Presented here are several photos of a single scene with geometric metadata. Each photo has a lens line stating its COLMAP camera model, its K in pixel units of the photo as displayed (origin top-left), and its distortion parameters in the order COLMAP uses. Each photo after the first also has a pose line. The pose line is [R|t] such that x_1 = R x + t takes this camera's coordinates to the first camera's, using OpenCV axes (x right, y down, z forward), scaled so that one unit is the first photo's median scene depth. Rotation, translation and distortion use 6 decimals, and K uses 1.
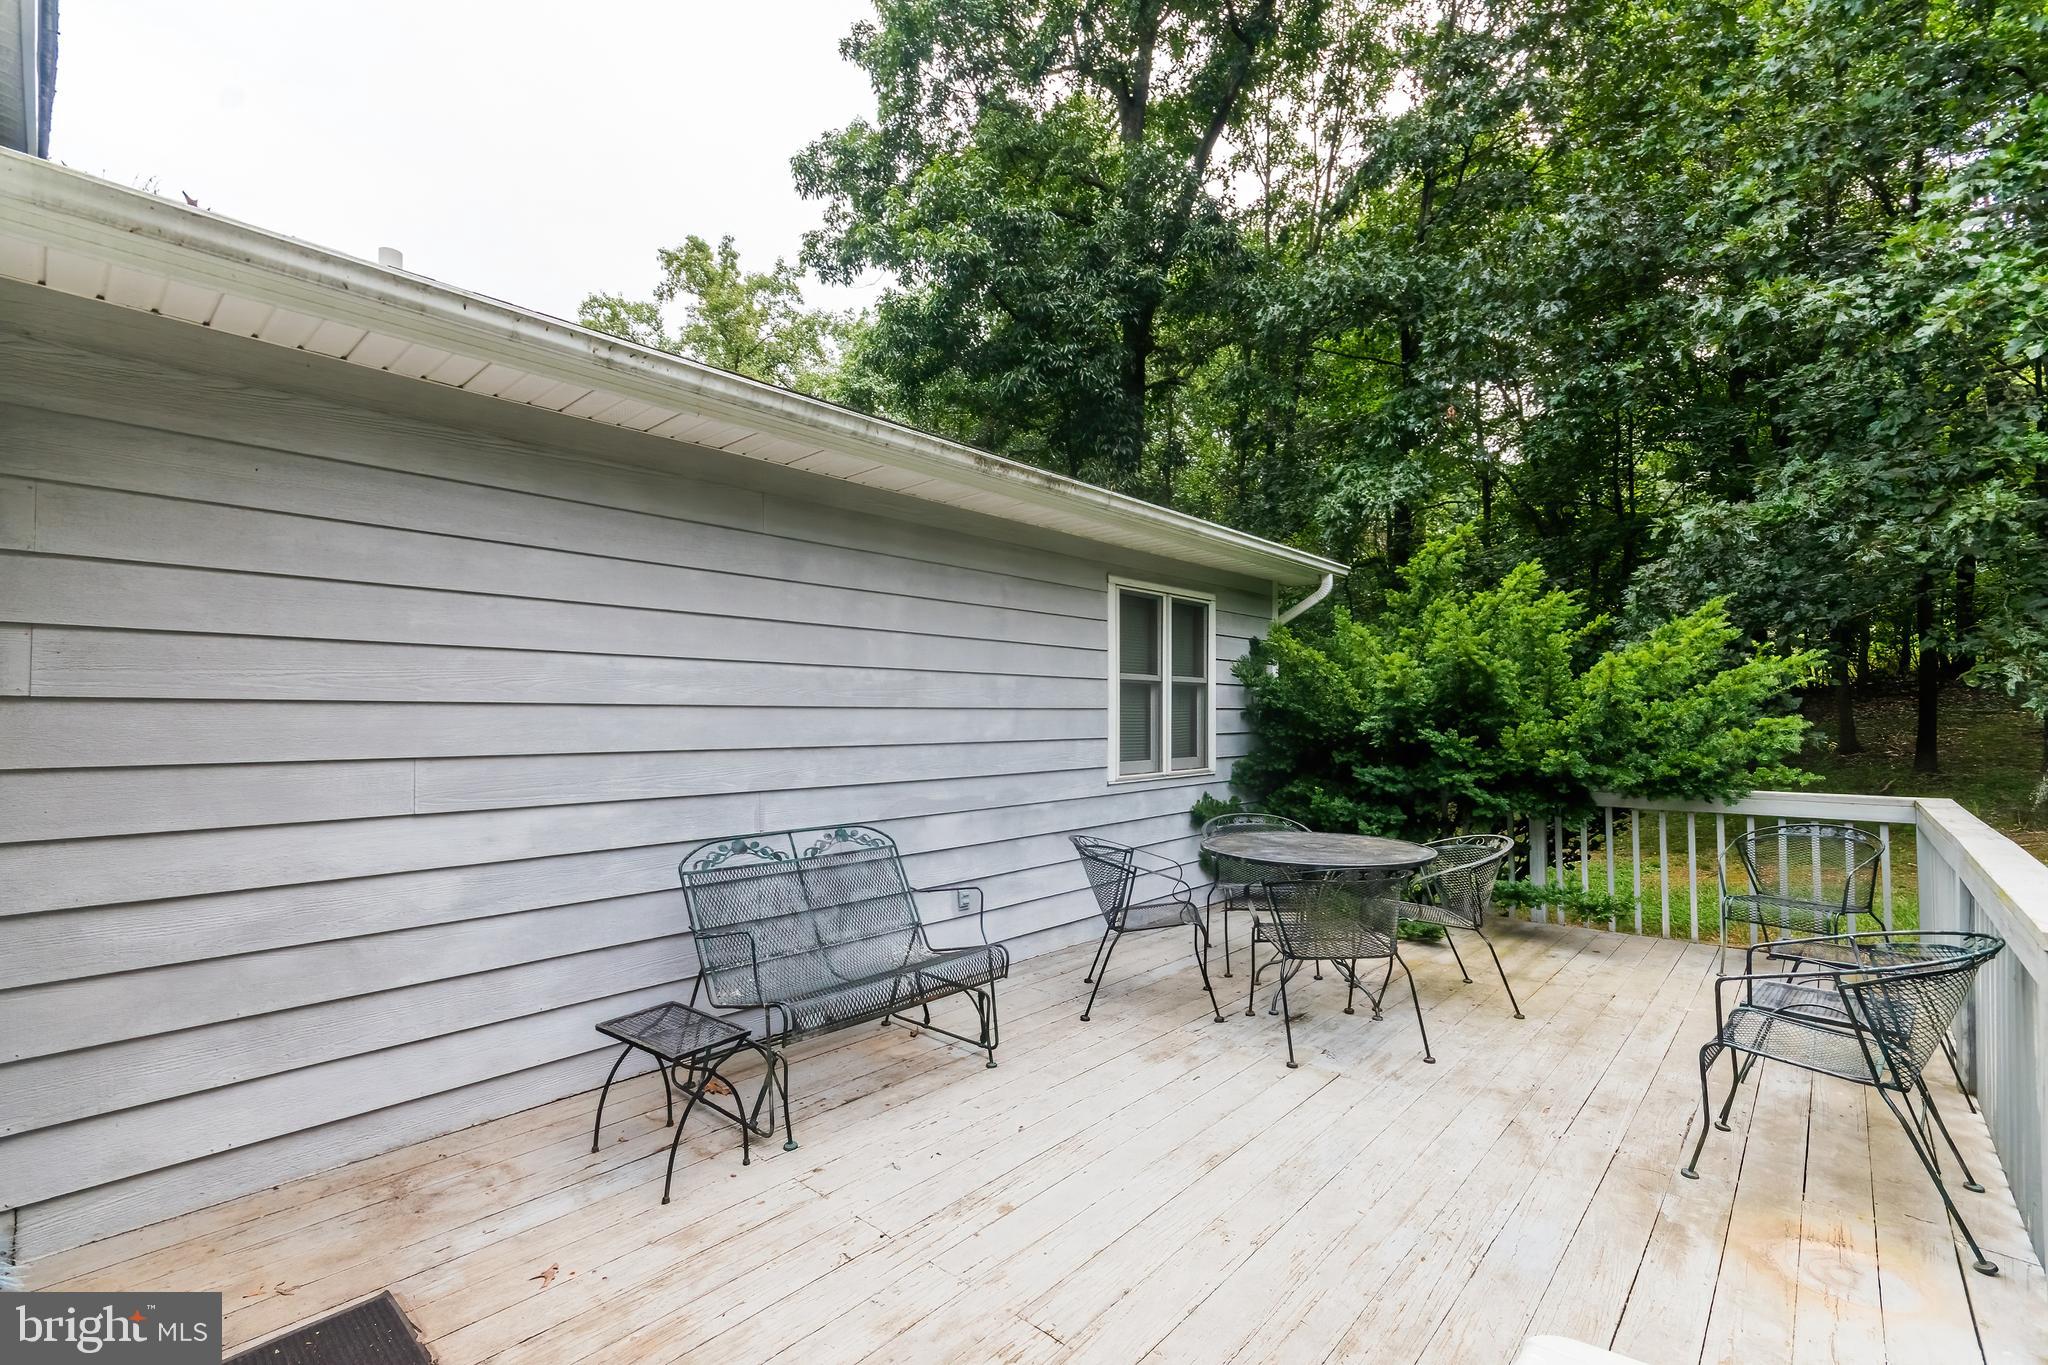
lens RADIAL K [[914.3, 0, 1009.2], [0, 914.3, 687.0], [0, 0, 1]] dist [0.001703, -0.000051]
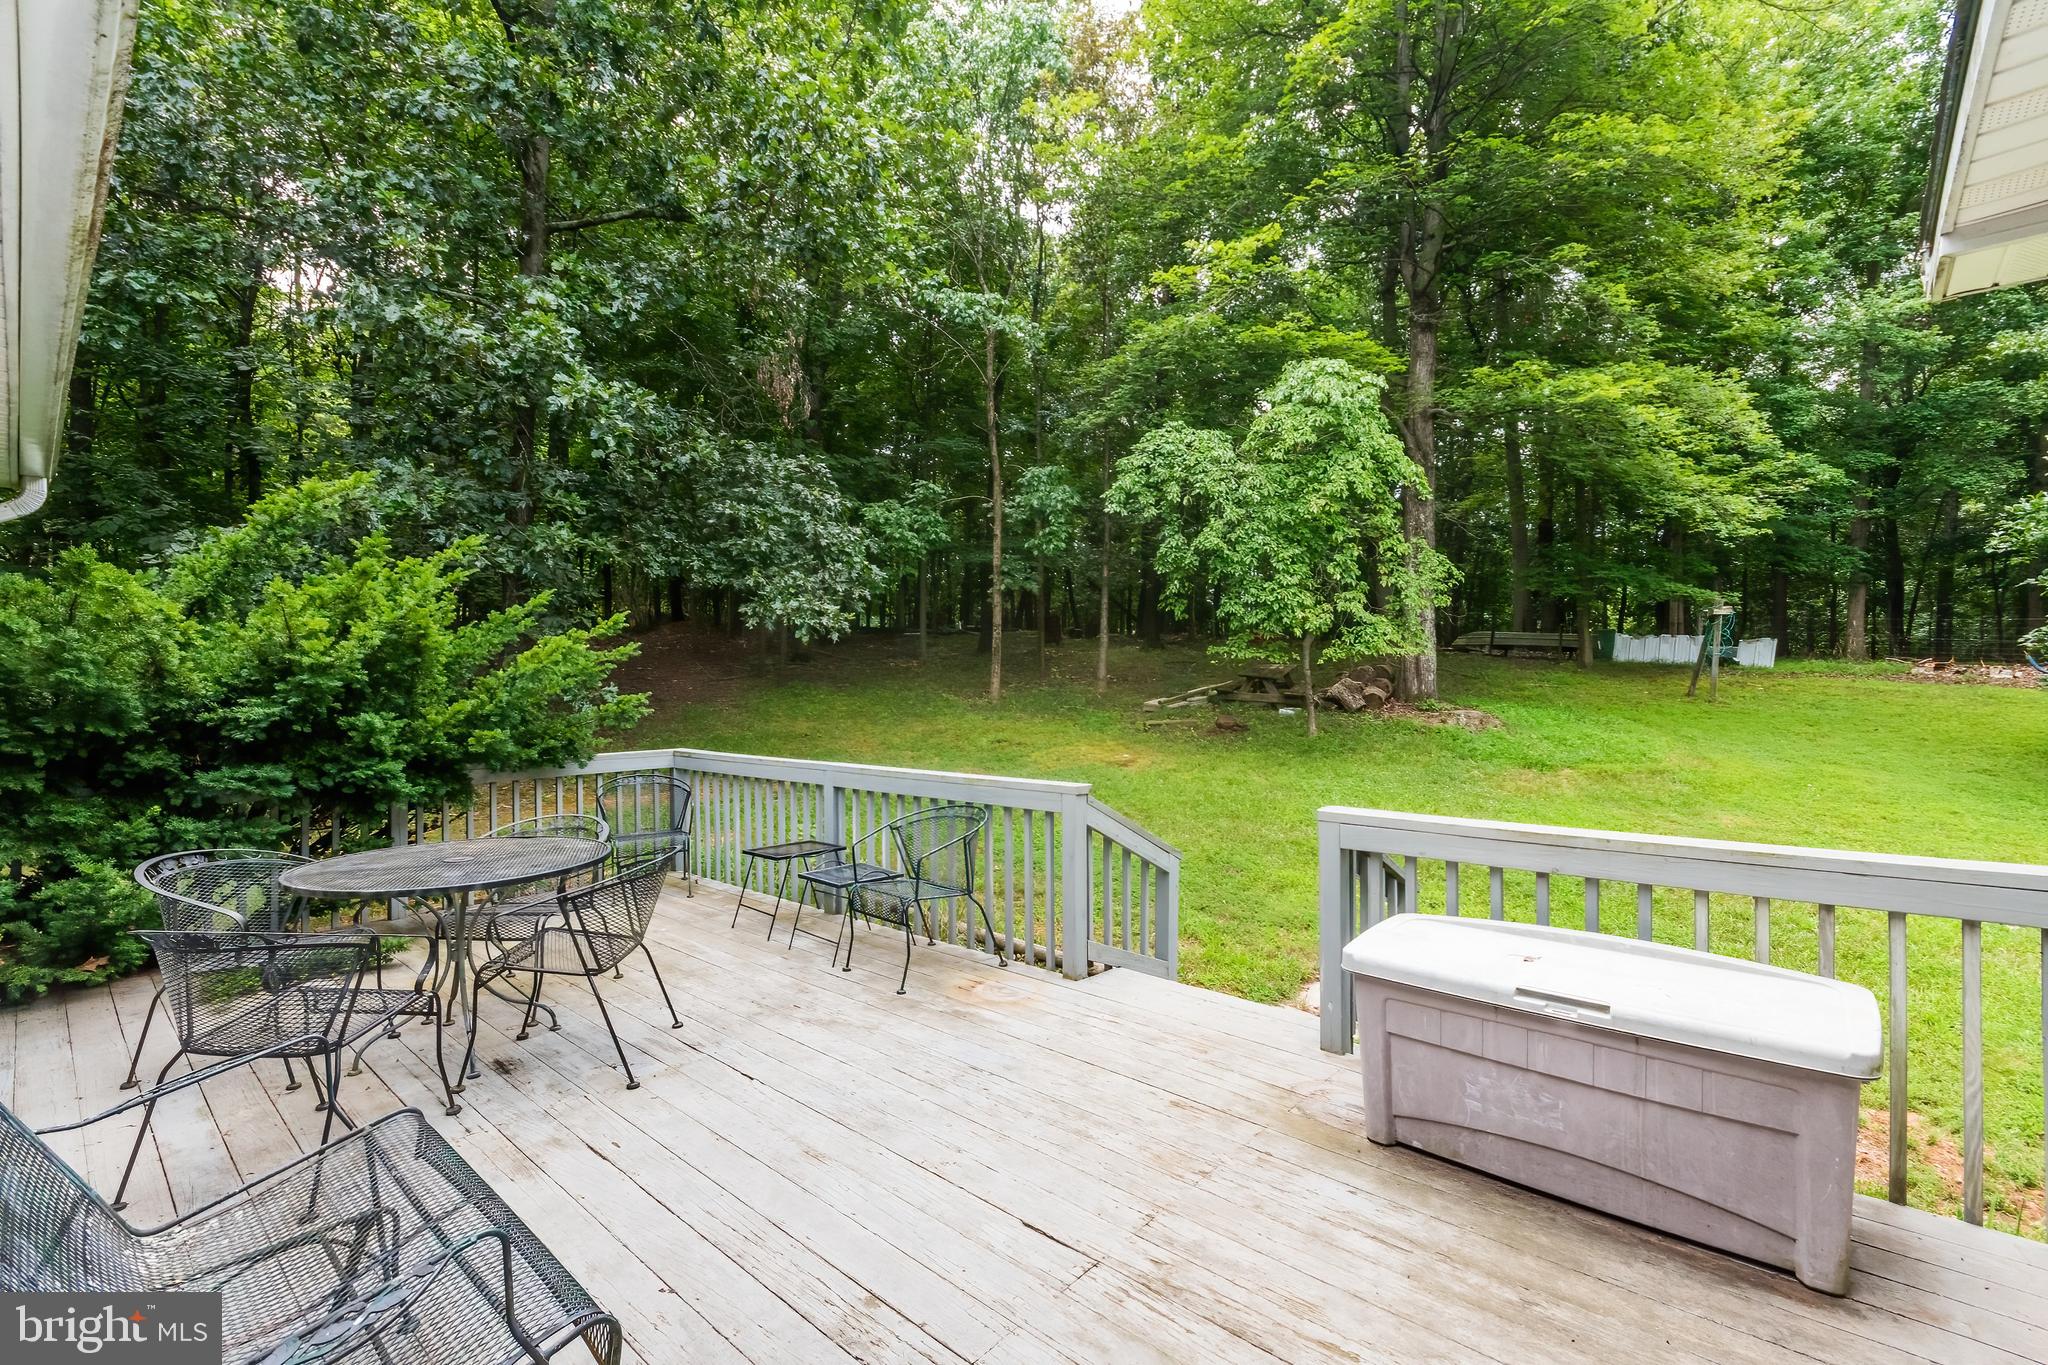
lens RADIAL K [[905.7, 0, 1027.5], [0, 905.7, 728.1], [0, 0, 1]] dist [0.000149, 0.000011]
pose [[-0.030059, -0.046545, 0.998464, -0.695694], [-0.017850, 0.998781, 0.046023, 0.021573], [-0.999389, -0.016439, -0.030853, 0.794839]]
